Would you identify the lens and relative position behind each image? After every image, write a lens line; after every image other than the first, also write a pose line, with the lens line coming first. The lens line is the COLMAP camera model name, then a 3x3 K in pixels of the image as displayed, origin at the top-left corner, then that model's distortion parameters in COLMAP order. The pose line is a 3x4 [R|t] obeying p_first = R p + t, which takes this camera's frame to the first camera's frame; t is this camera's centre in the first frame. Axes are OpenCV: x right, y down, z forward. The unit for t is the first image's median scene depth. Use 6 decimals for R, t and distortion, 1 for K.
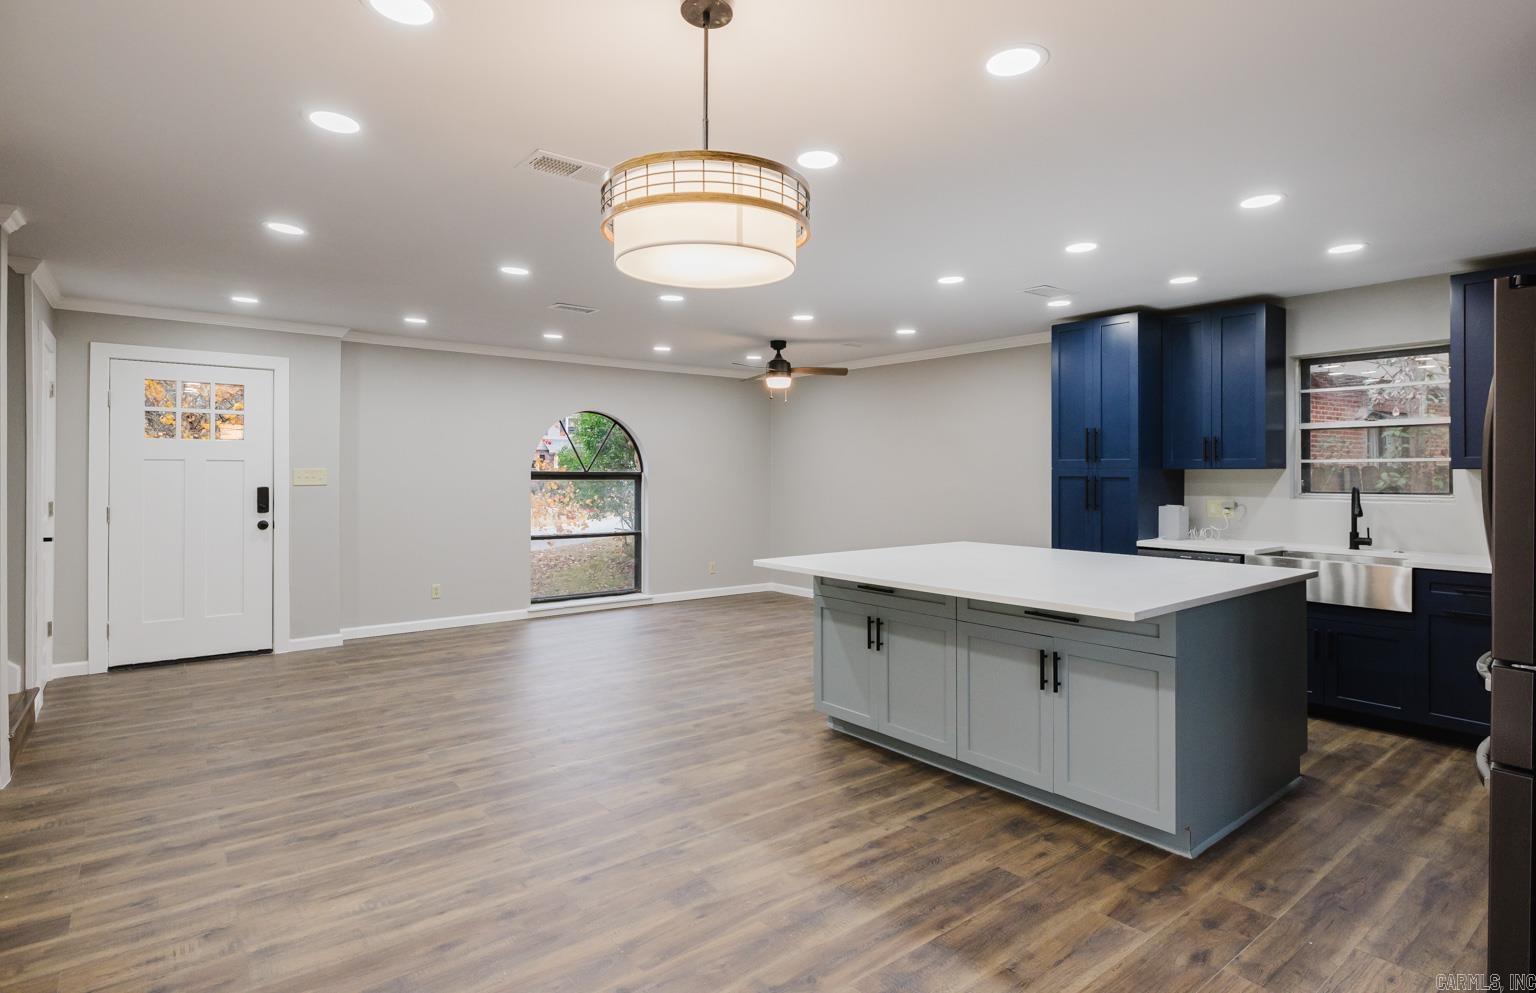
lens RADIAL K [[788.5, 0, 771.2], [0, 788.5, 471.3], [0, 0, 1]] dist [-0.001477, -0.000462]
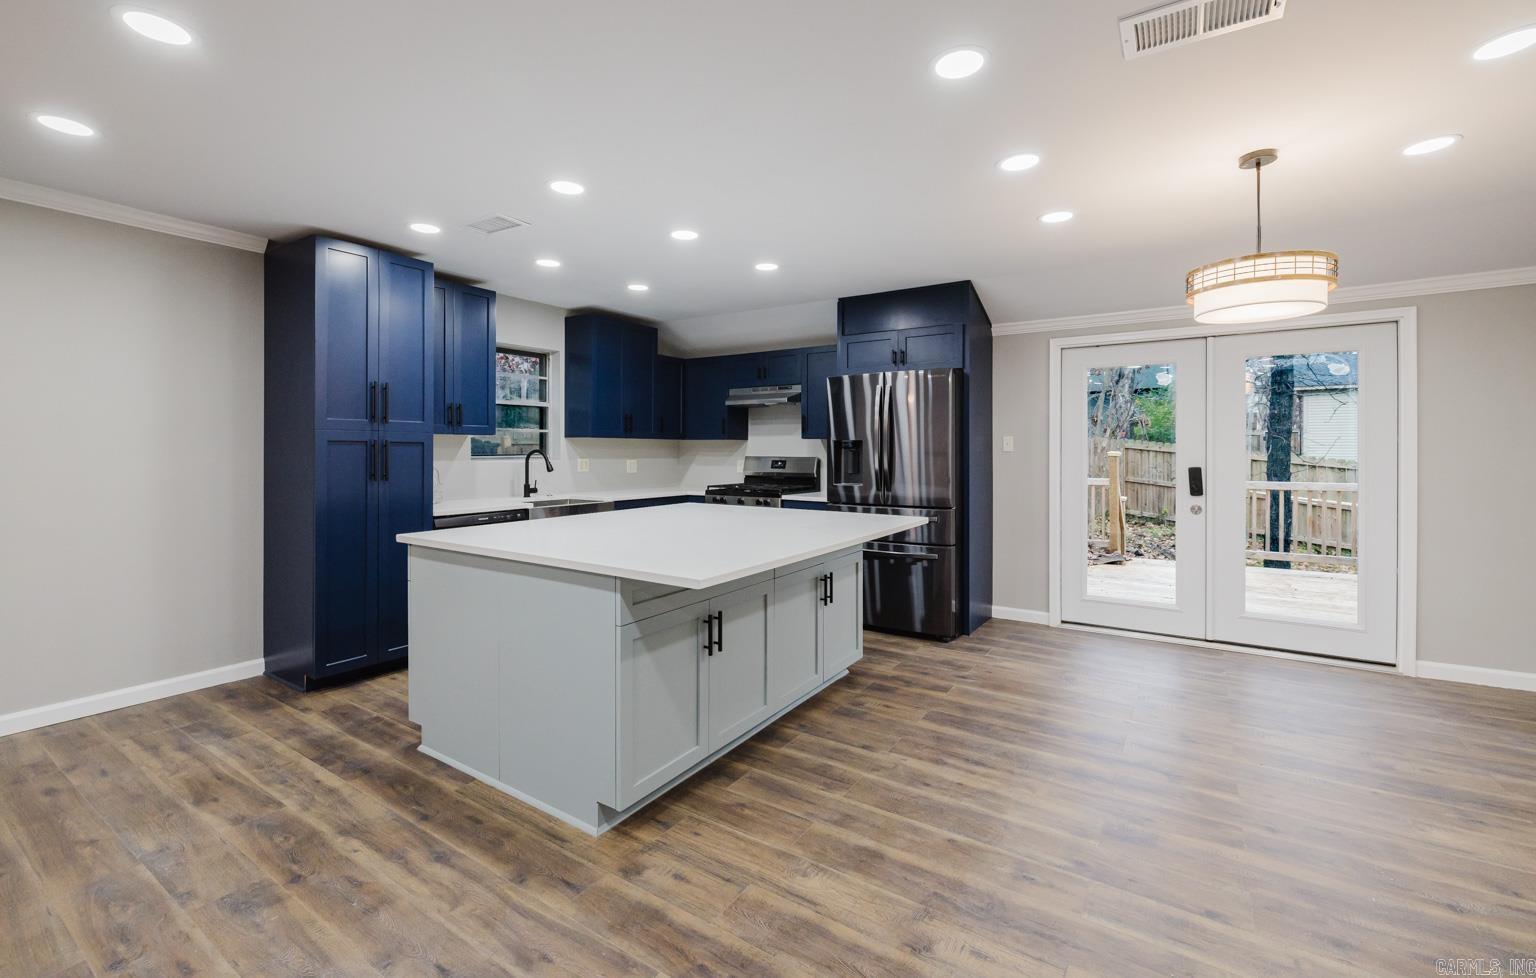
lens RADIAL K [[649.9, 0, 768.1], [0, 649.9, 446.2], [0, 0, 1]] dist [0.001289, 0.000249]
pose [[-0.313819, 0.001257, 0.949482, -0.518918], [-0.006545, 0.999973, -0.003487, 0.016169], [-0.949460, -0.007308, -0.313802, 1.162008]]
